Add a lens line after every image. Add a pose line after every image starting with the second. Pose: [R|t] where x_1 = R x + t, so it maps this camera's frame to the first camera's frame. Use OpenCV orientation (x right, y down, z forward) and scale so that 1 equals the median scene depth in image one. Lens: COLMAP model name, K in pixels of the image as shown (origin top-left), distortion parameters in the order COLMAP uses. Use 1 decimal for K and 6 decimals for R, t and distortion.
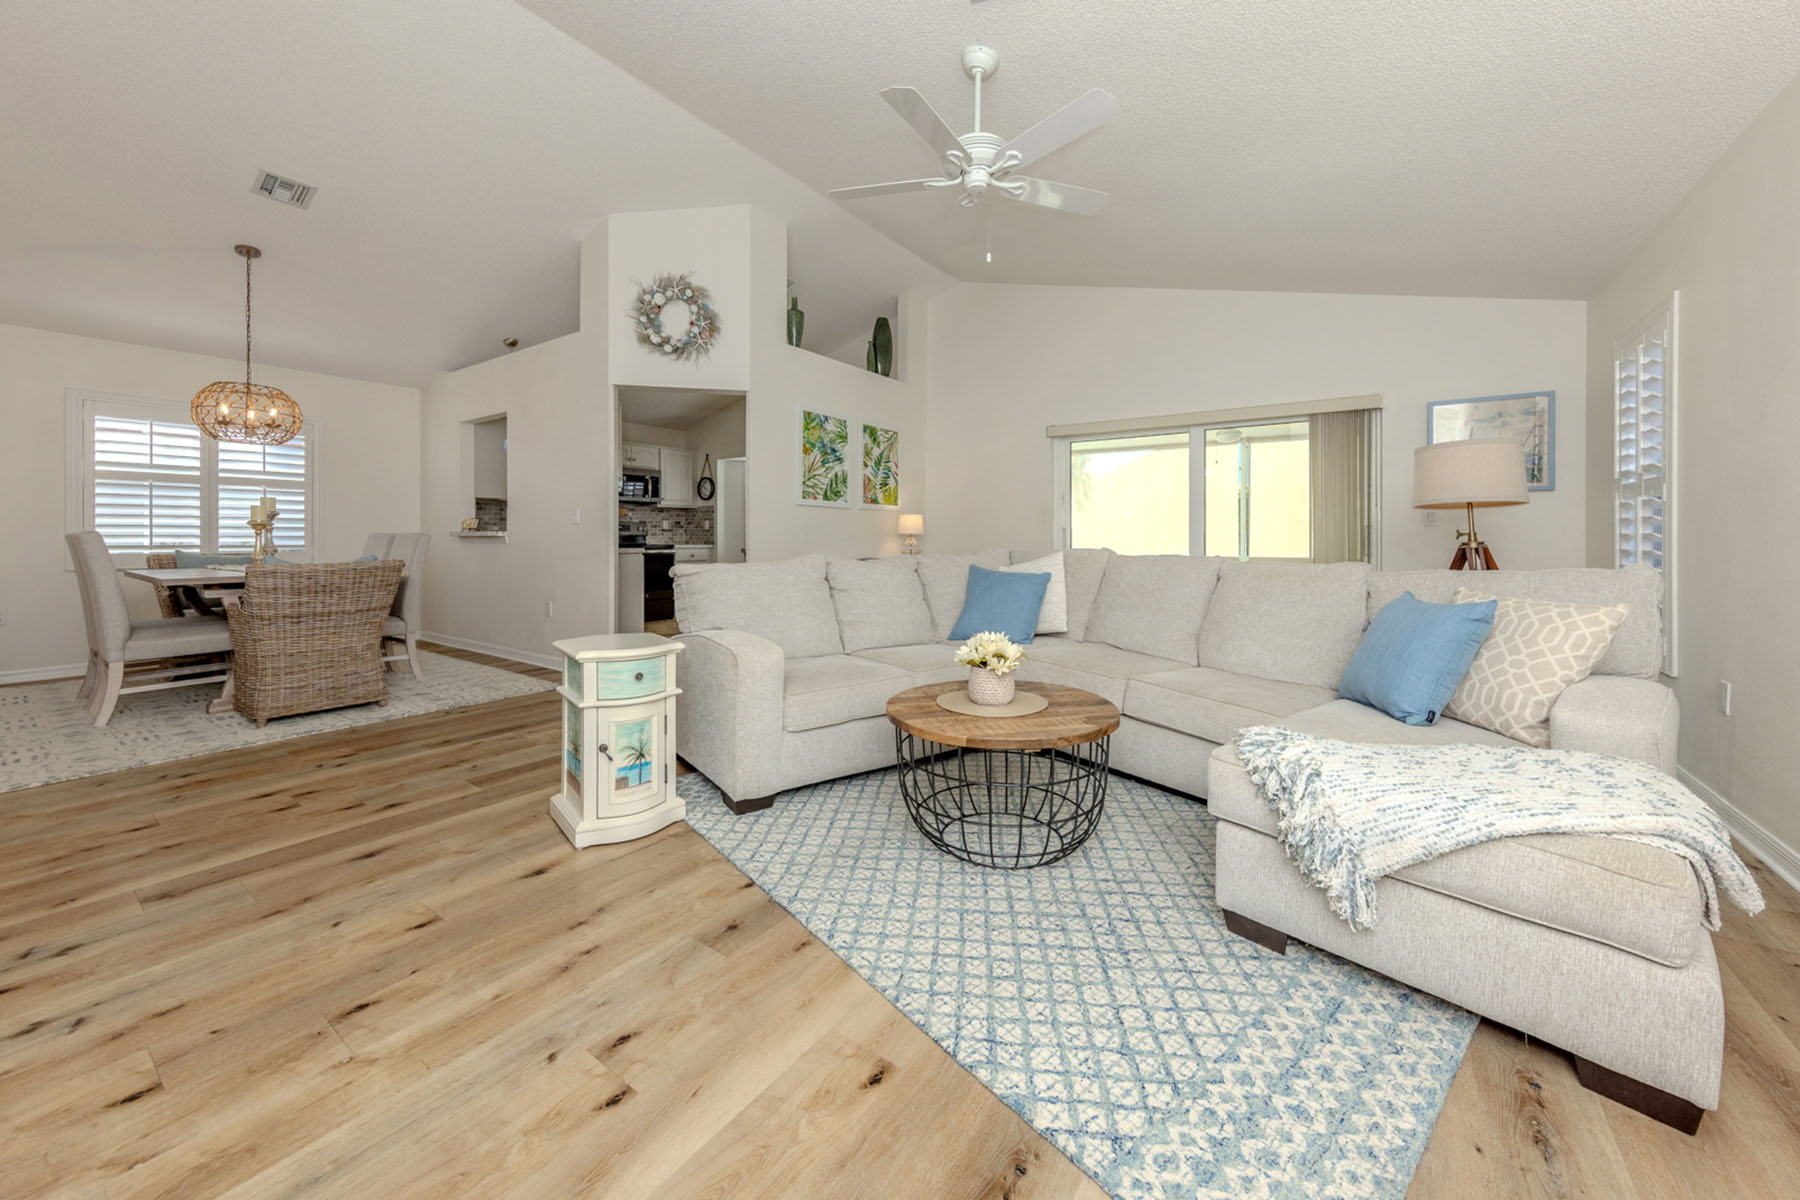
lens RADIAL K [[652.3, 0, 898.2], [0, 652.3, 537.5], [0, 0, 1]] dist [0.005855, -0.000021]
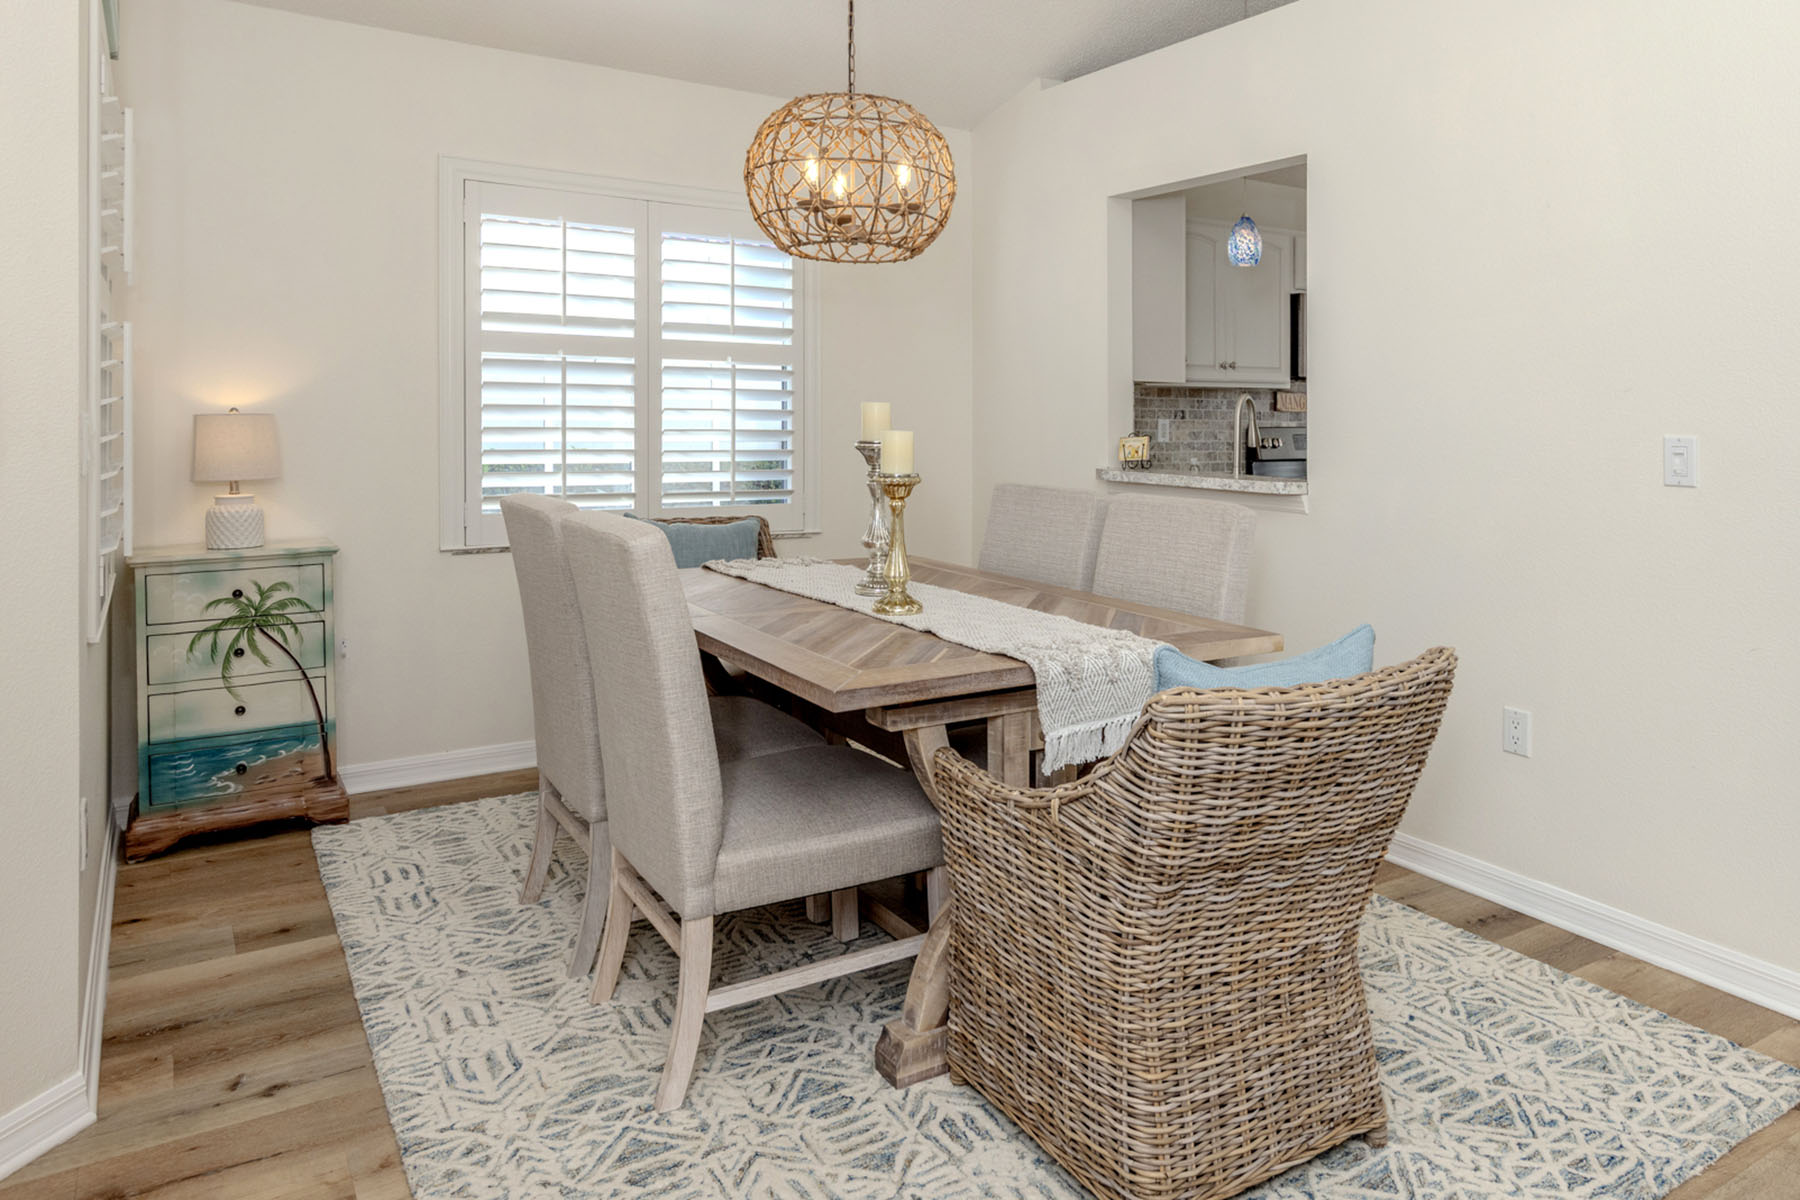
lens RADIAL K [[1165.3, 0, 905.7], [0, 1165.3, 400.9], [0, 0, 1]] dist [0.003857, -0.003052]
pose [[0.923529, 0.011395, -0.383360, -0.628073], [-0.015835, 0.999839, -0.008427, -0.051026], [0.383202, 0.013853, 0.923561, 0.354625]]
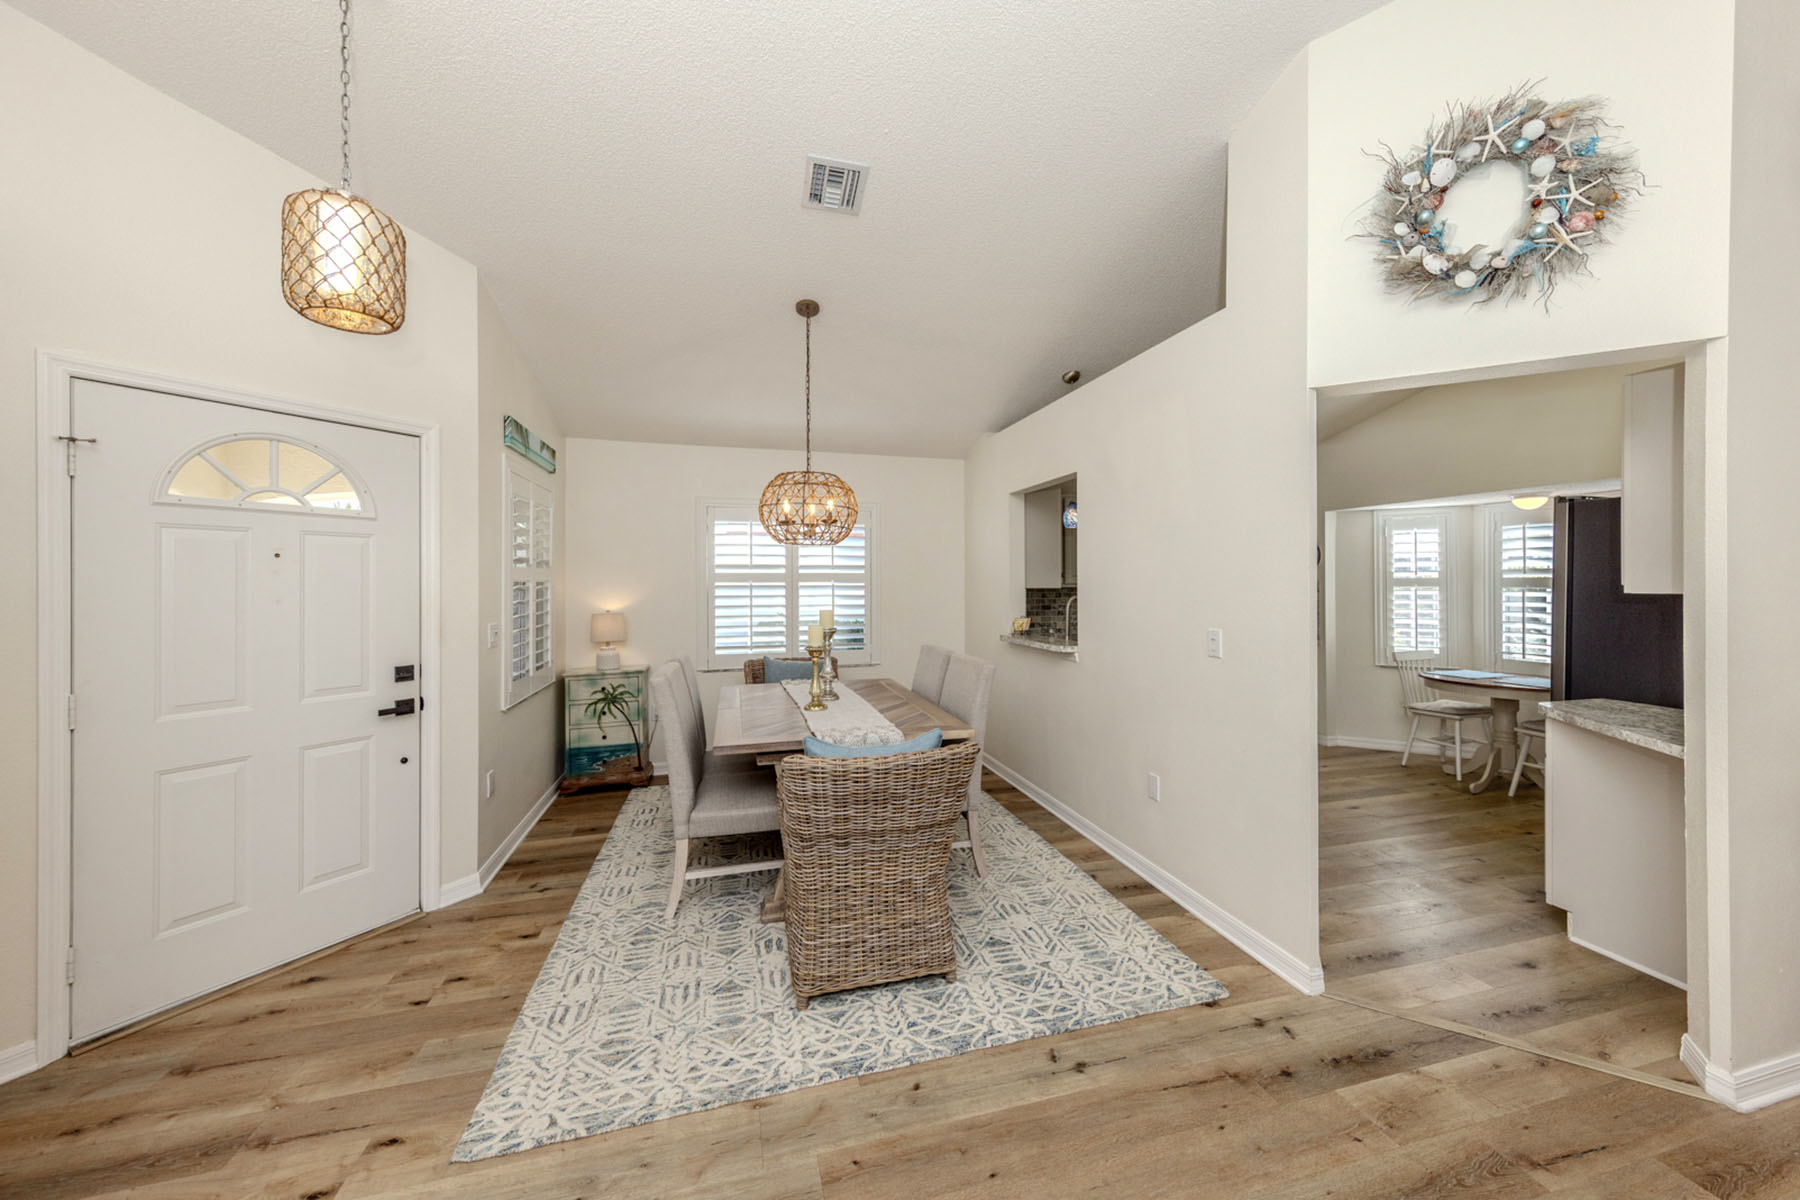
lens RADIAL K [[619.9, 0, 900.3], [0, 619.9, 572.4], [0, 0, 1]] dist [0.000598, 0.000015]
pose [[0.771305, -0.013848, -0.636315, -0.367470], [0.003188, 0.999835, -0.017895, -0.084928], [0.636458, 0.011774, 0.771222, 0.426210]]
